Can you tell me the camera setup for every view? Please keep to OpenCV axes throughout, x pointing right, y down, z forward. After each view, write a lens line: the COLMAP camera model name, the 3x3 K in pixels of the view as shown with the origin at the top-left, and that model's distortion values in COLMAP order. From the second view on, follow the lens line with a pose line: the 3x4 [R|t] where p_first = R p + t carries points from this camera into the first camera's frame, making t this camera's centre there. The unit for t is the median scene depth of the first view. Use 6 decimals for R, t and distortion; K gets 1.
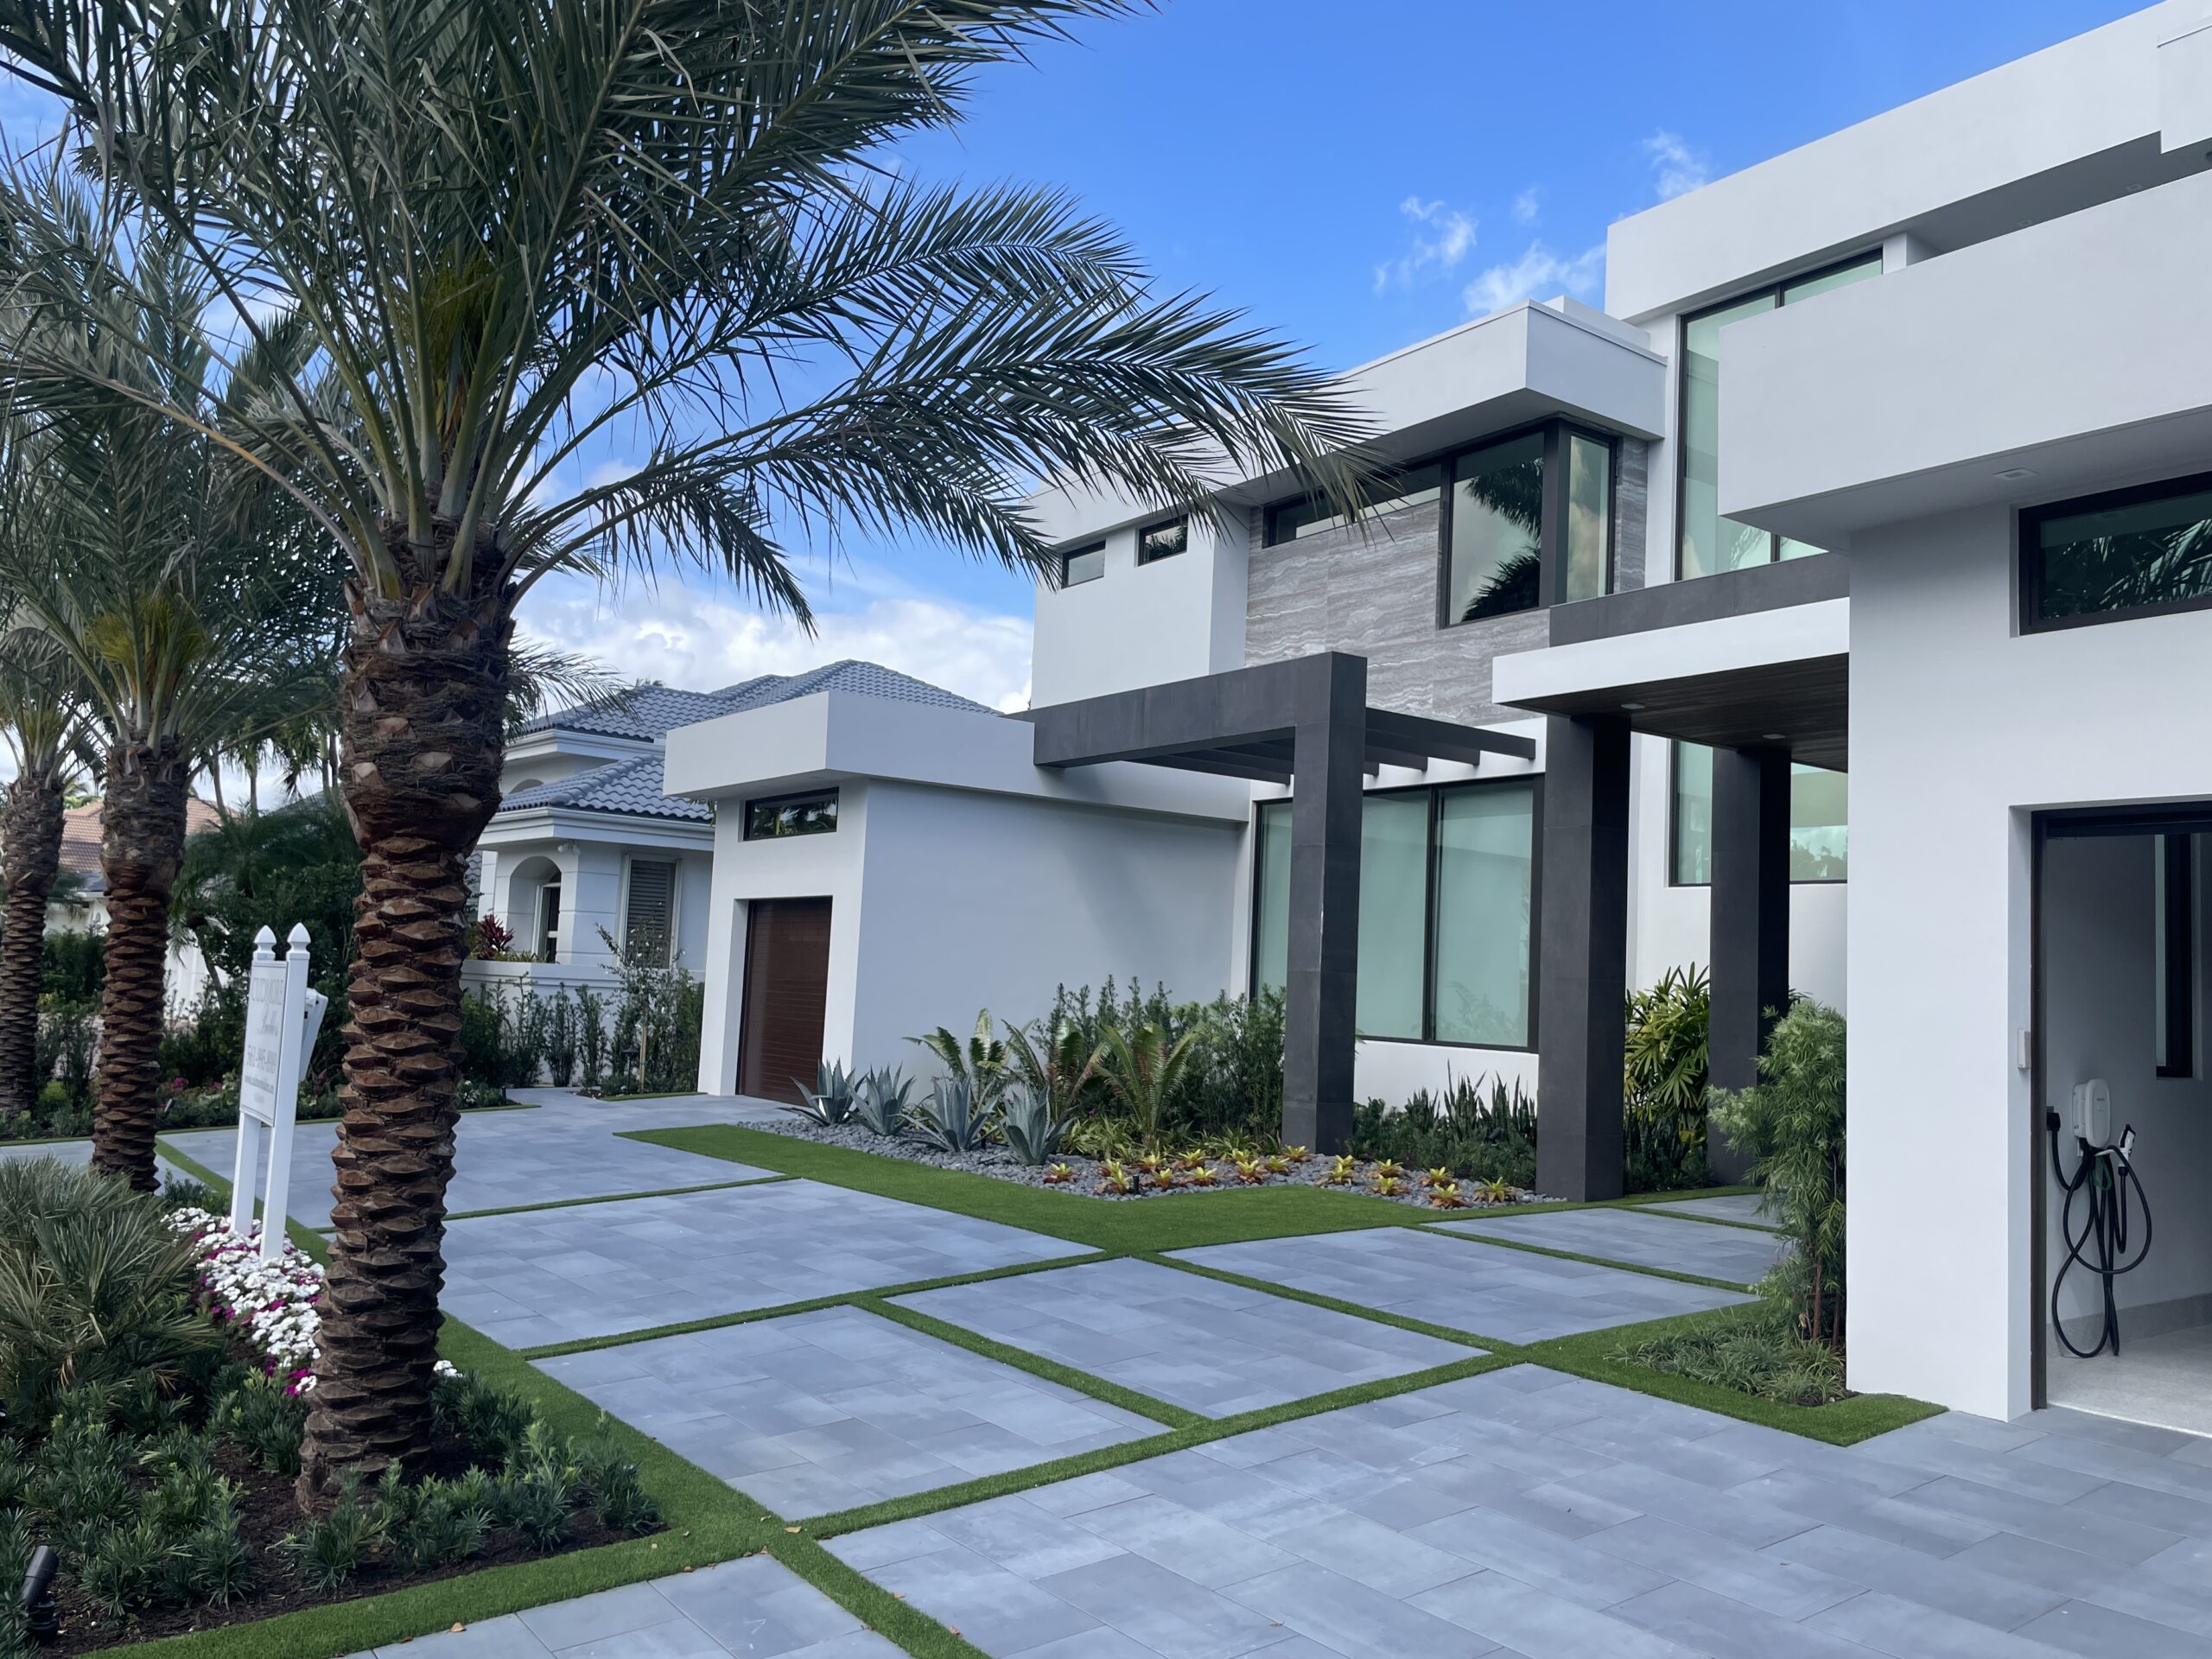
lens RADIAL K [[1690.6, 0, 1095.2], [0, 1690.6, 843.8], [0, 0, 1]] dist [0.084134, -0.103628]
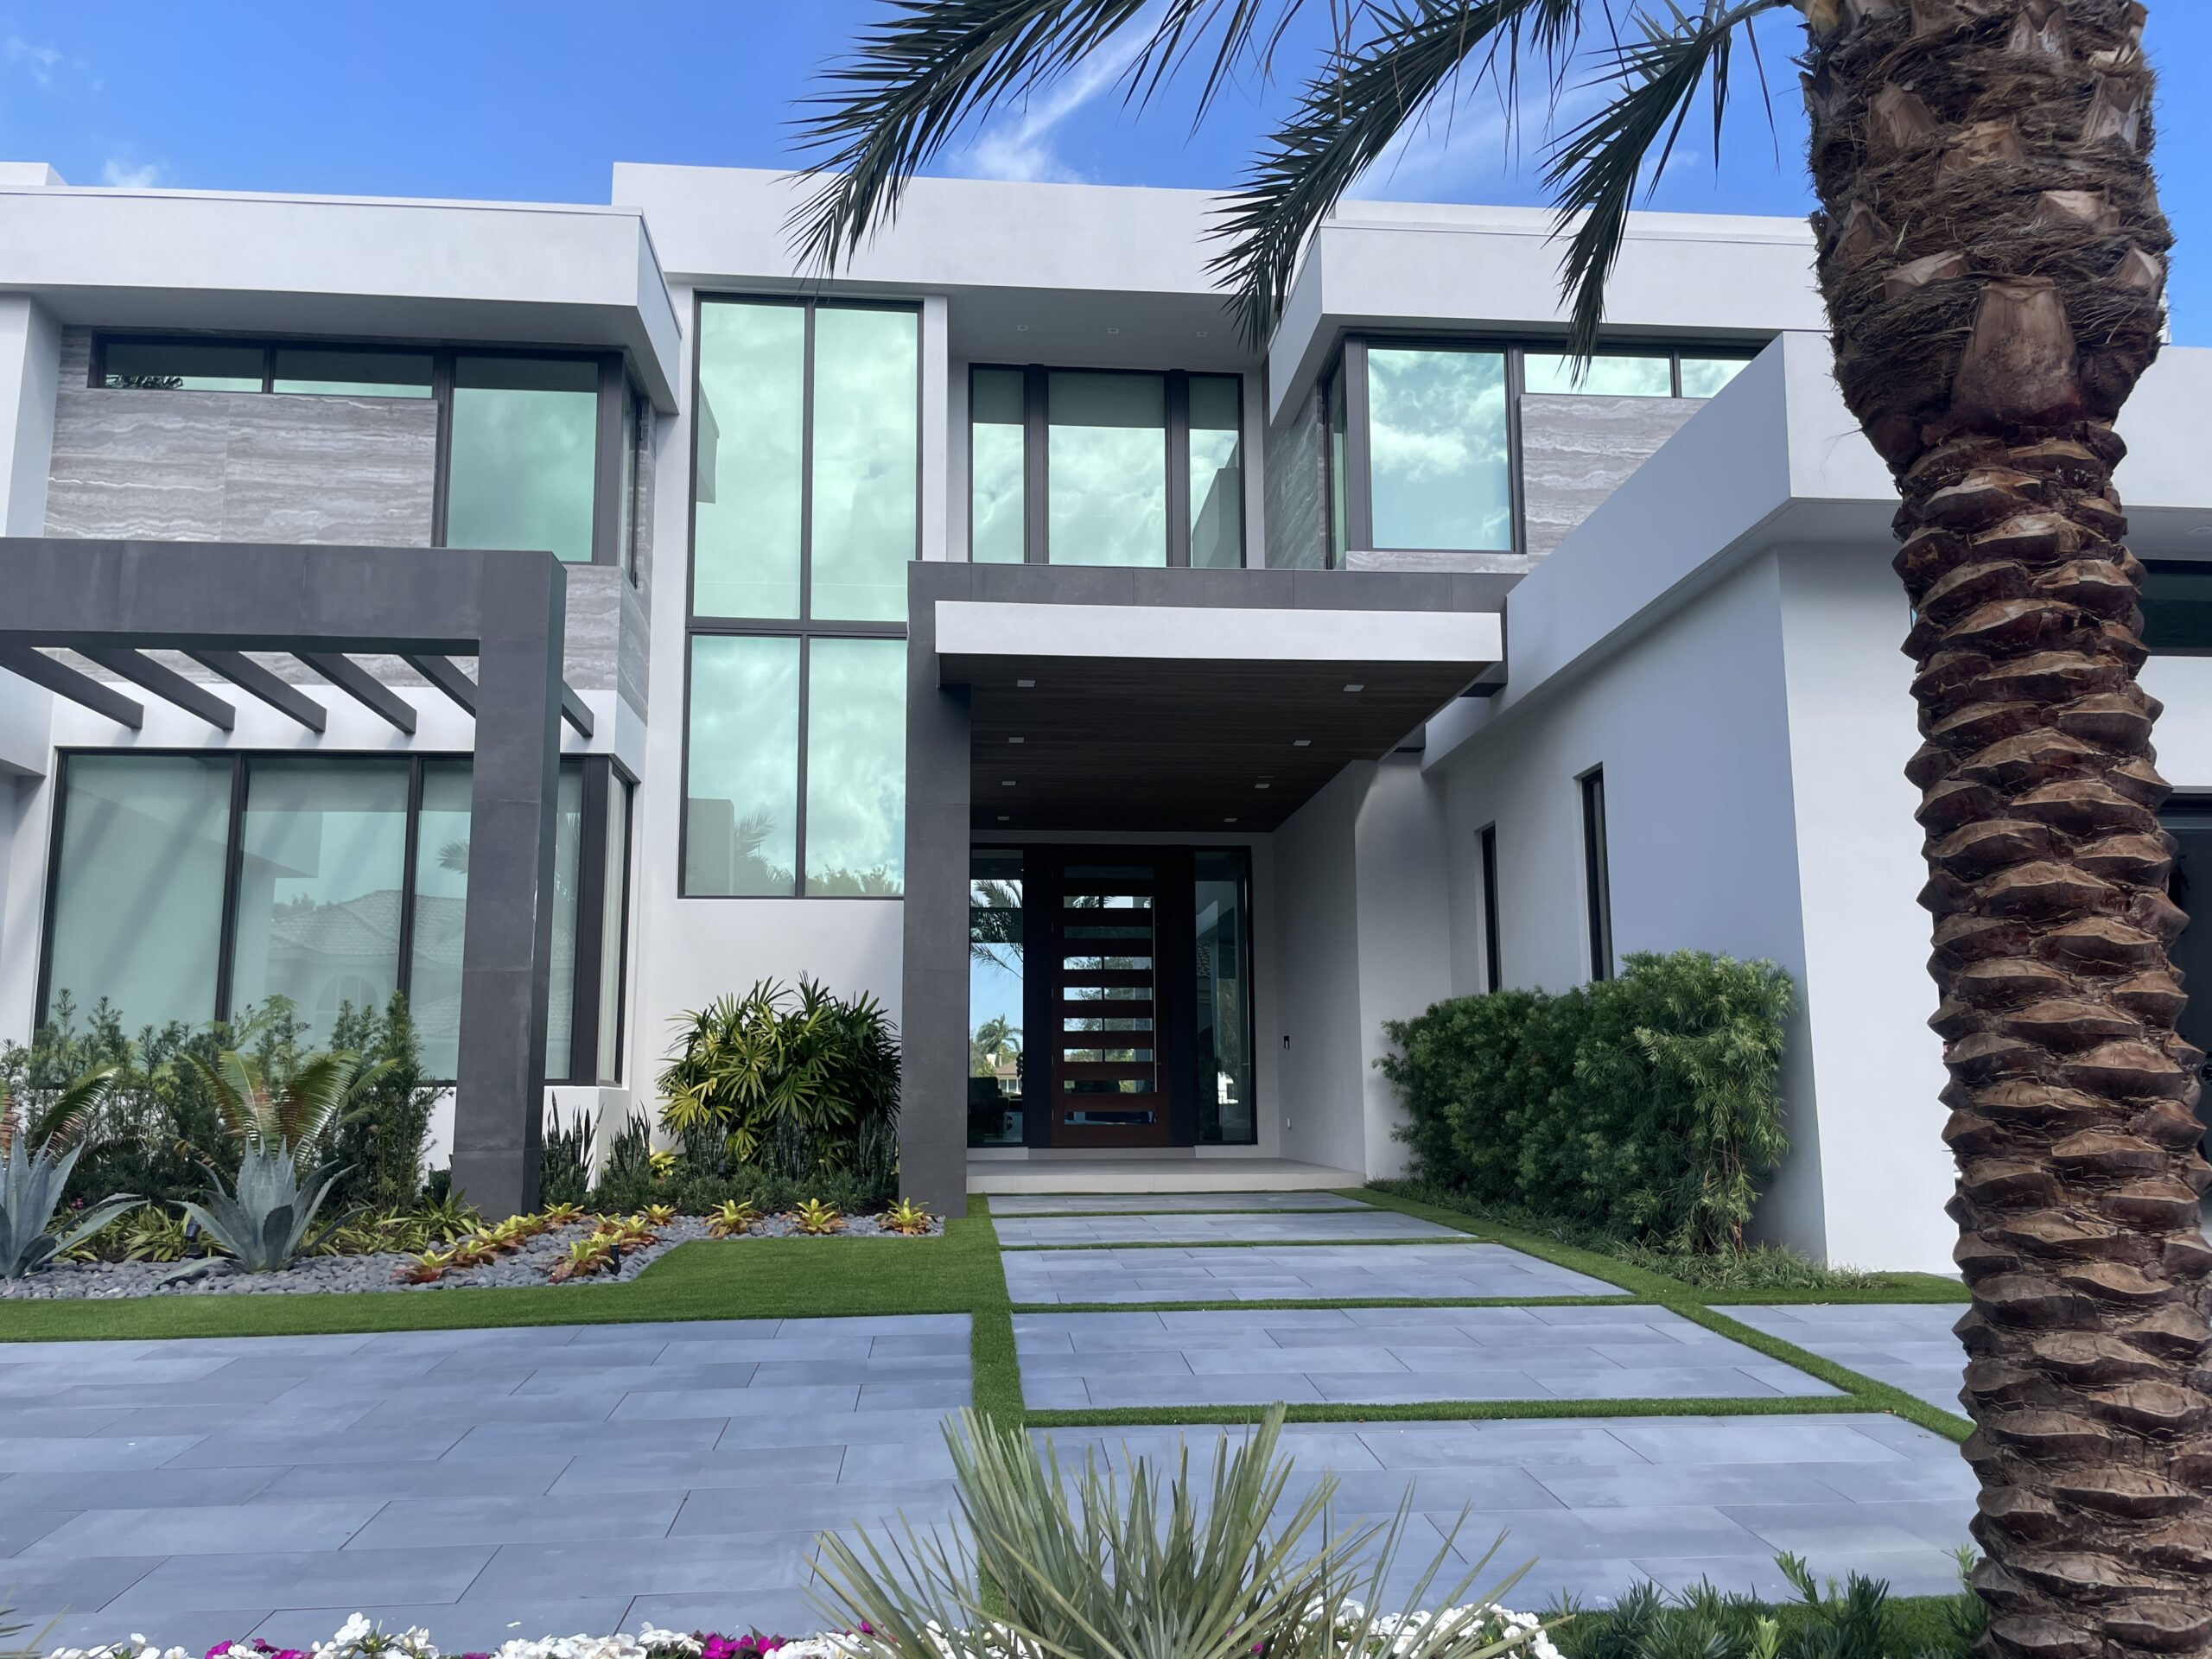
lens RADIAL K [[1690.6, 0, 1095.2], [0, 1690.6, 843.8], [0, 0, 1]] dist [0.084134, -0.103628]
pose [[0.522350, 0.084541, 0.848530, -0.910993], [-0.049670, 0.996400, -0.068697, 0.142033], [-0.851283, -0.006262, 0.524669, 0.903620]]
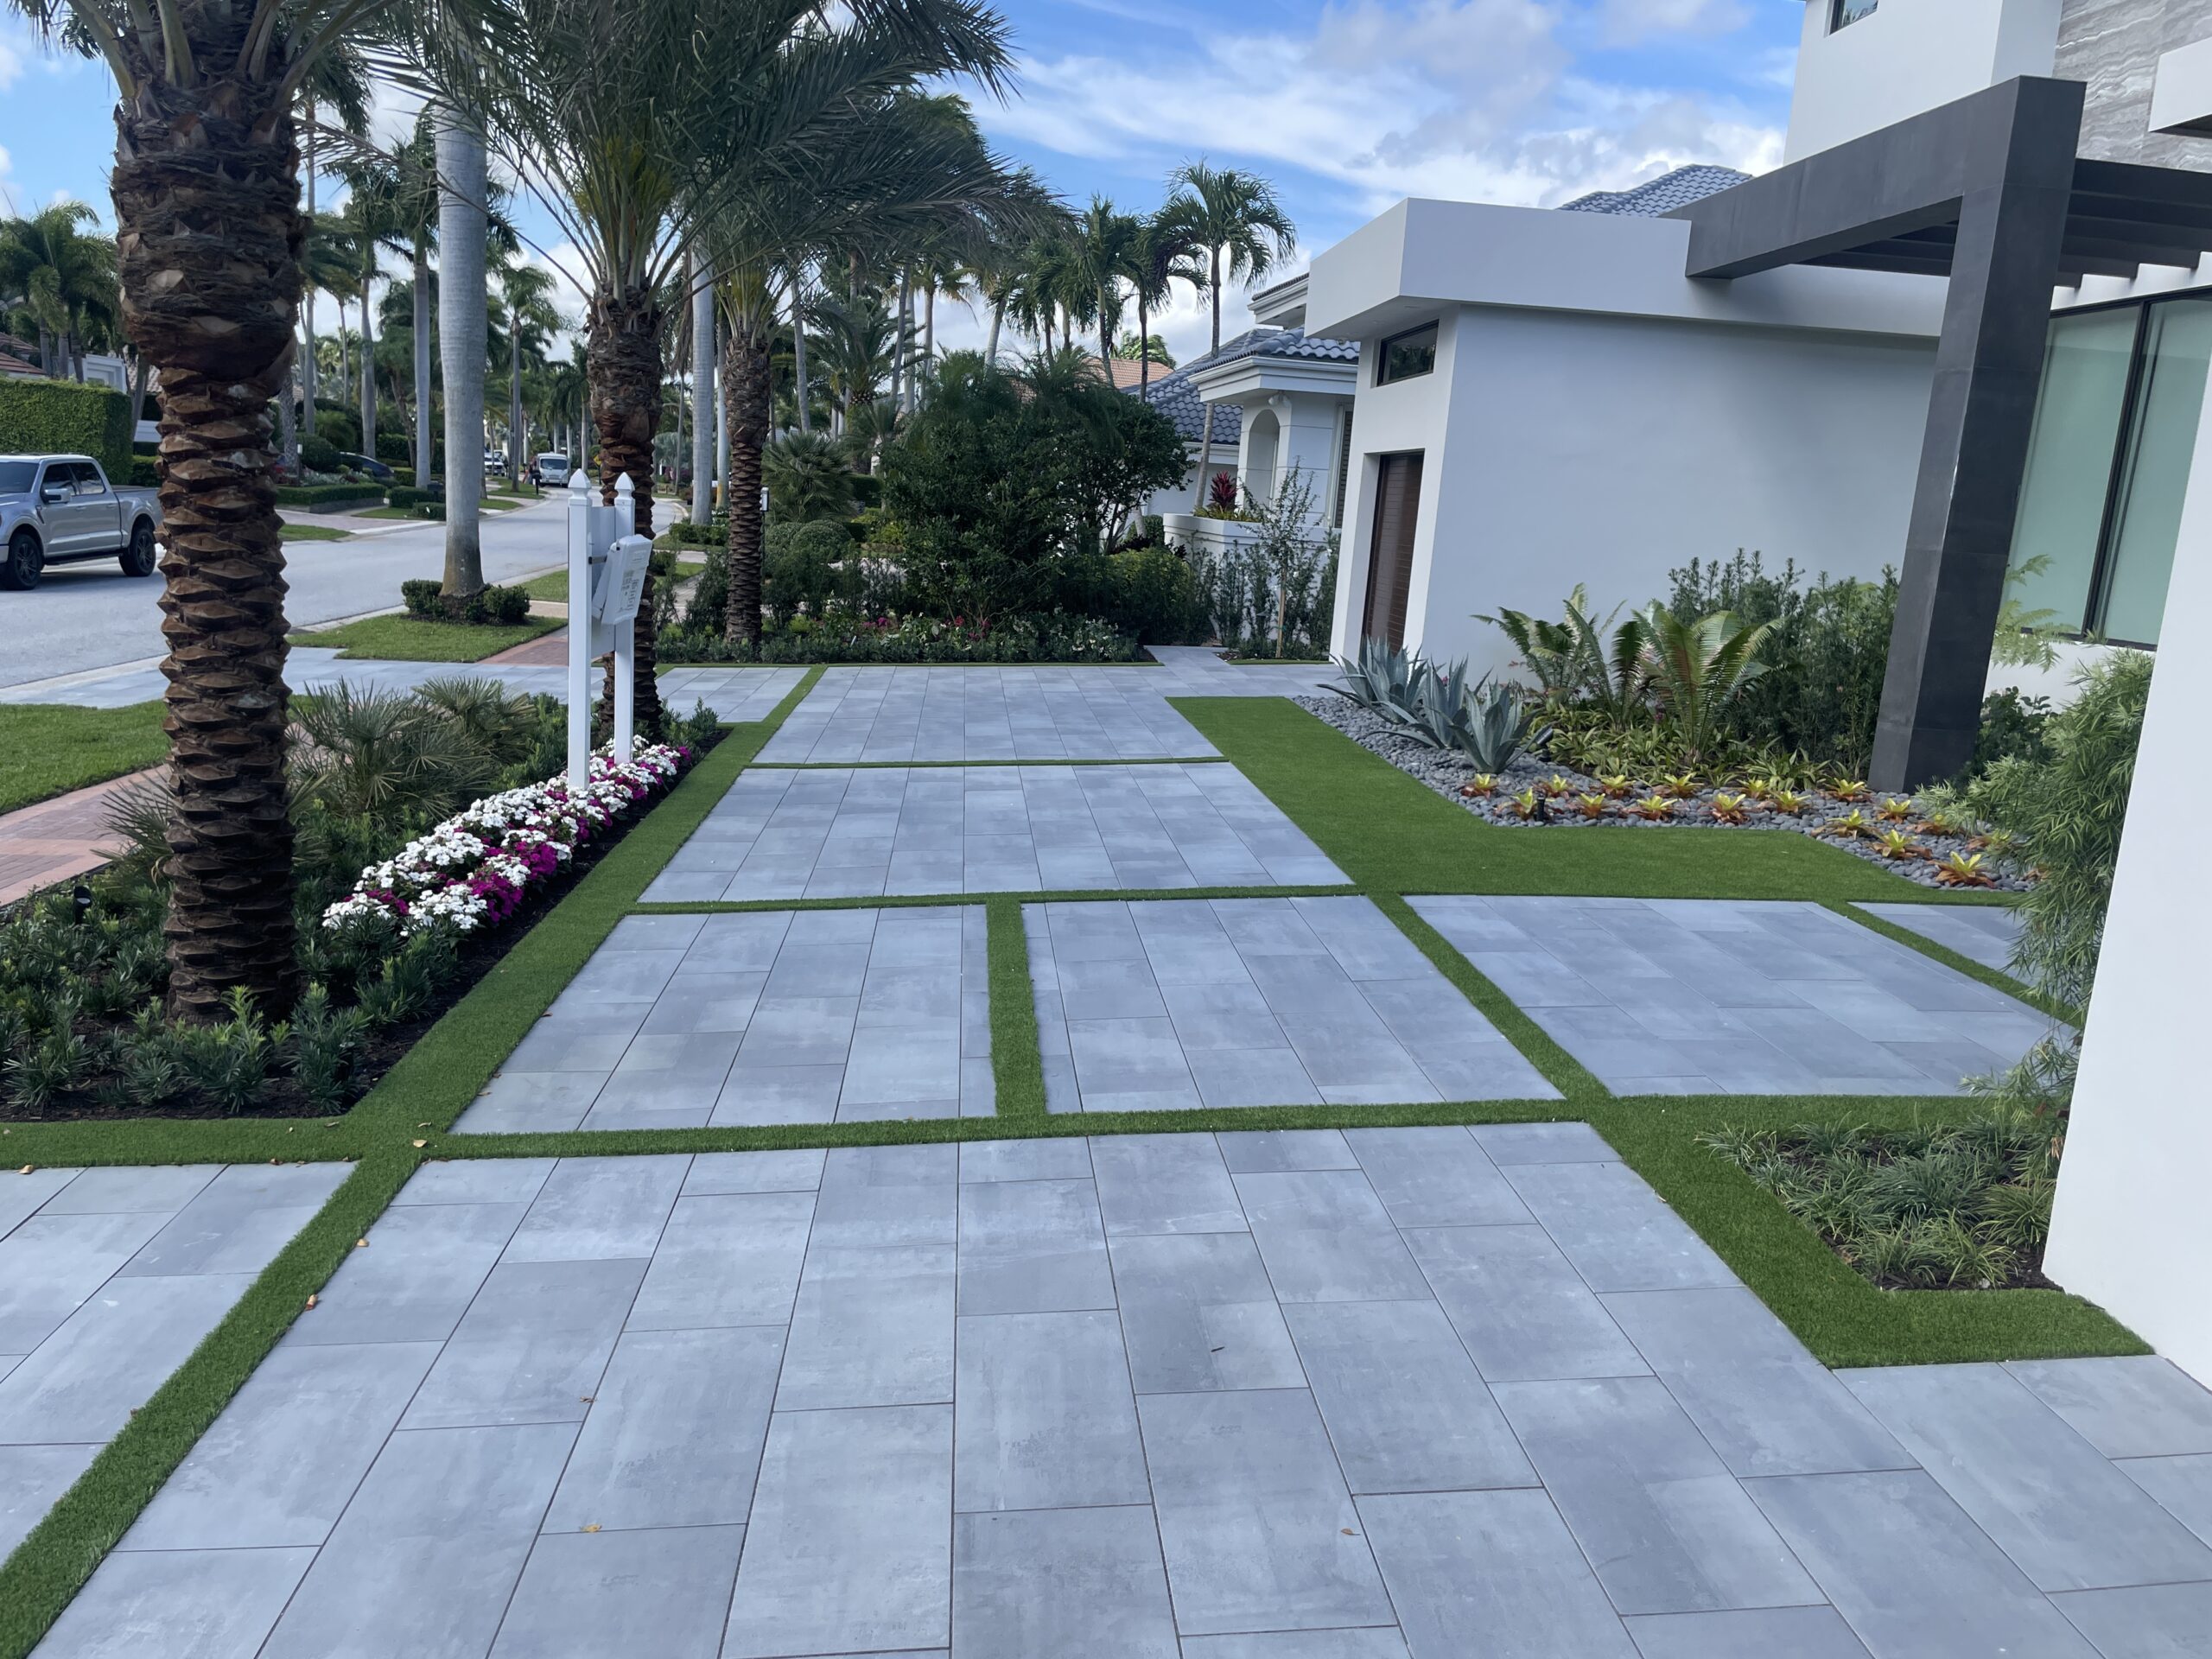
lens RADIAL K [[1681.6, 0, 1106.0], [0, 1681.6, 829.5], [0, 0, 1]] dist [0.101695, -0.137550]
pose [[0.850763, 0.115012, -0.512810, 0.526446], [0.014603, 0.970211, 0.241823, 0.021627], [0.525346, -0.213223, 0.823740, 0.433482]]
